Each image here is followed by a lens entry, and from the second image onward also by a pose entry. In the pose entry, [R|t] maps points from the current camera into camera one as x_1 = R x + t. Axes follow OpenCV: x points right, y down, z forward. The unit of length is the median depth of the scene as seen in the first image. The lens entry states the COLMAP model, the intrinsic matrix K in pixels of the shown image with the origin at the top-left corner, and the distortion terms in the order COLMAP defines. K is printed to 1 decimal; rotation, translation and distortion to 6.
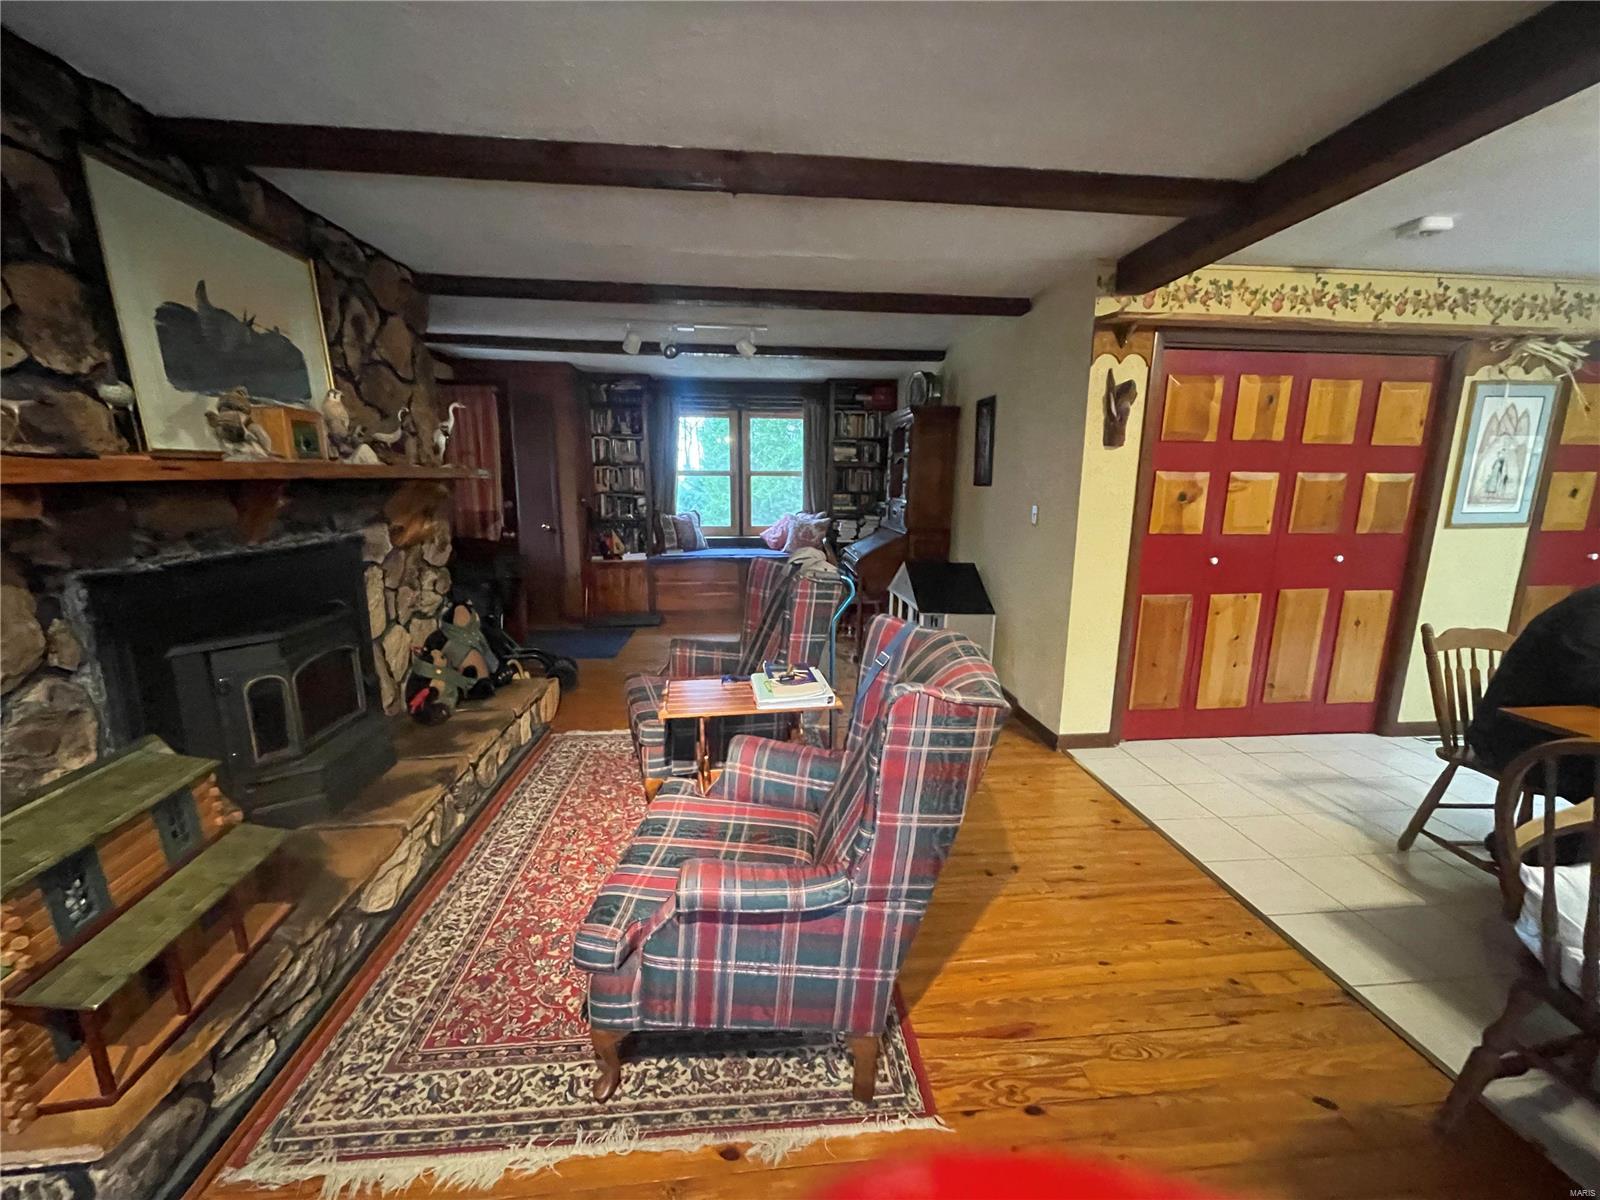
lens RADIAL K [[641.7, 0, 796.9], [0, 641.7, 605.2], [0, 0, 1]] dist [-0.001613, -0.000222]
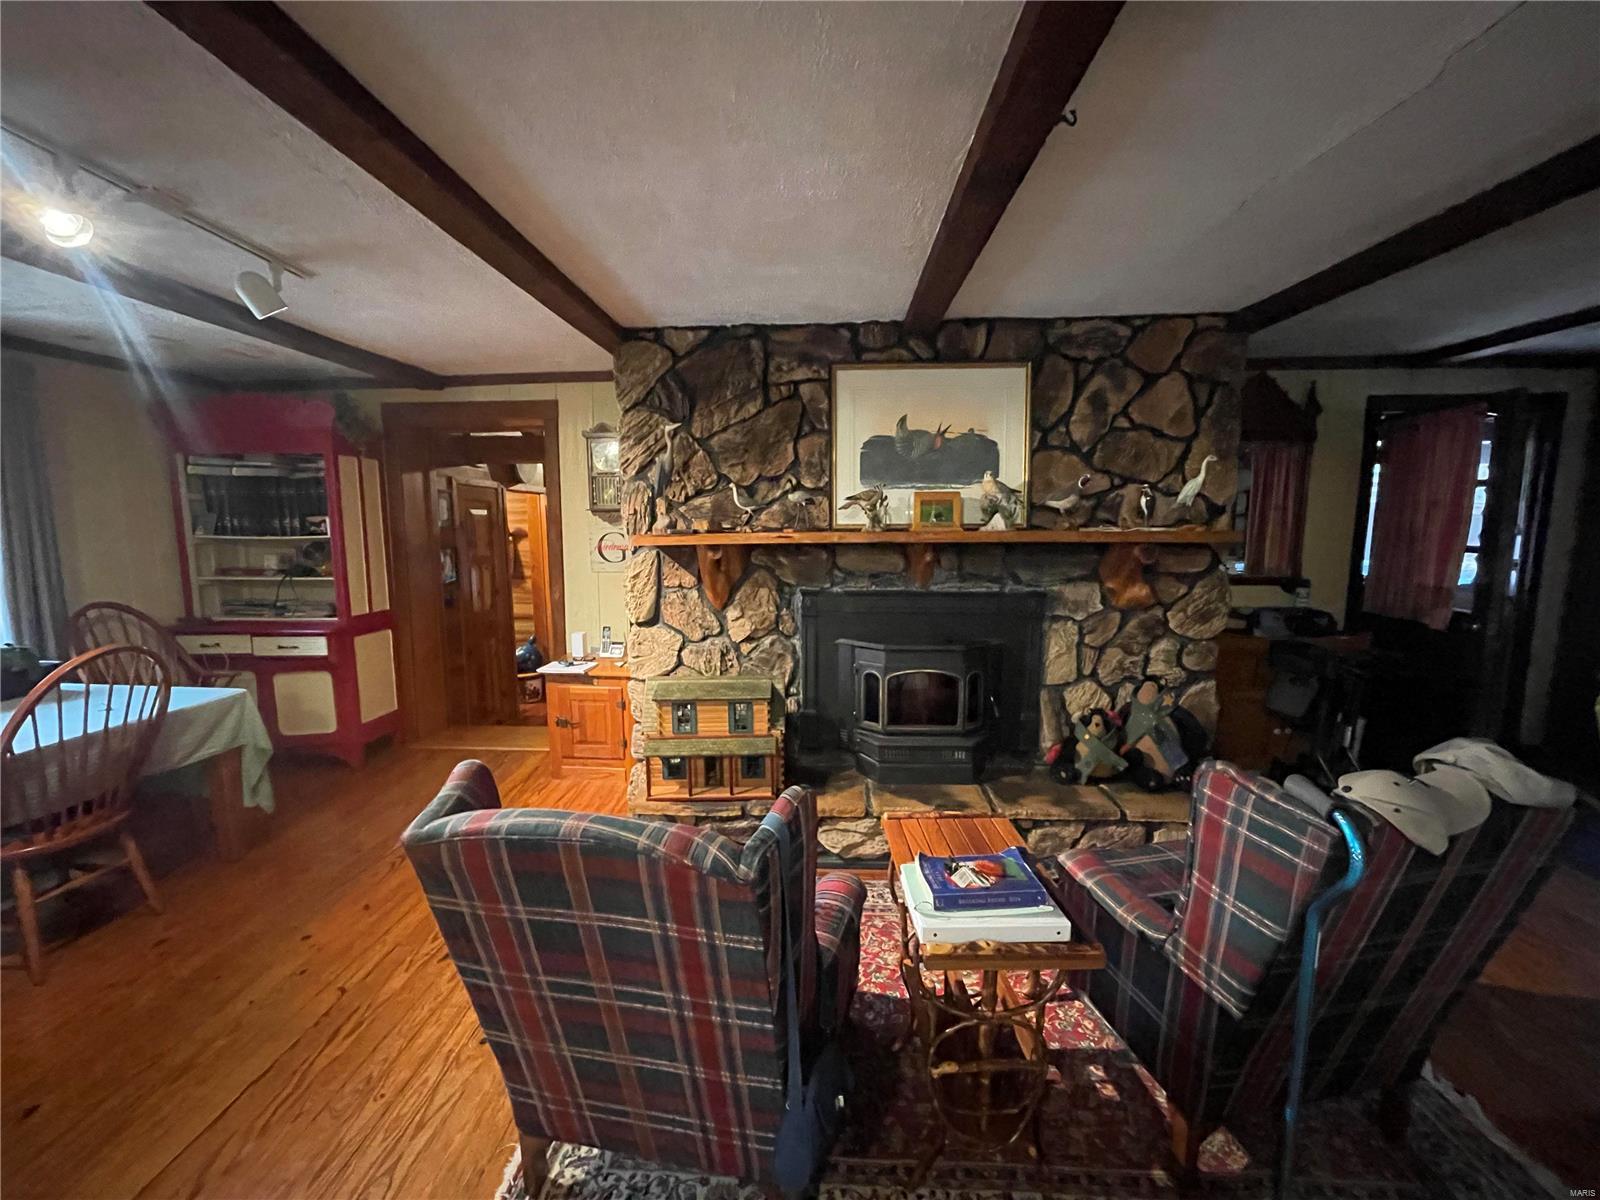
lens RADIAL K [[649.9, 0, 802.4], [0, 649.9, 601.9], [0, 0, 1]] dist [-0.003060, -0.000272]
pose [[-0.129645, 0.118673, -0.984433, 0.610335], [-0.191086, 0.971212, 0.142244, -0.210699], [0.972974, 0.206553, -0.103236, 0.875133]]
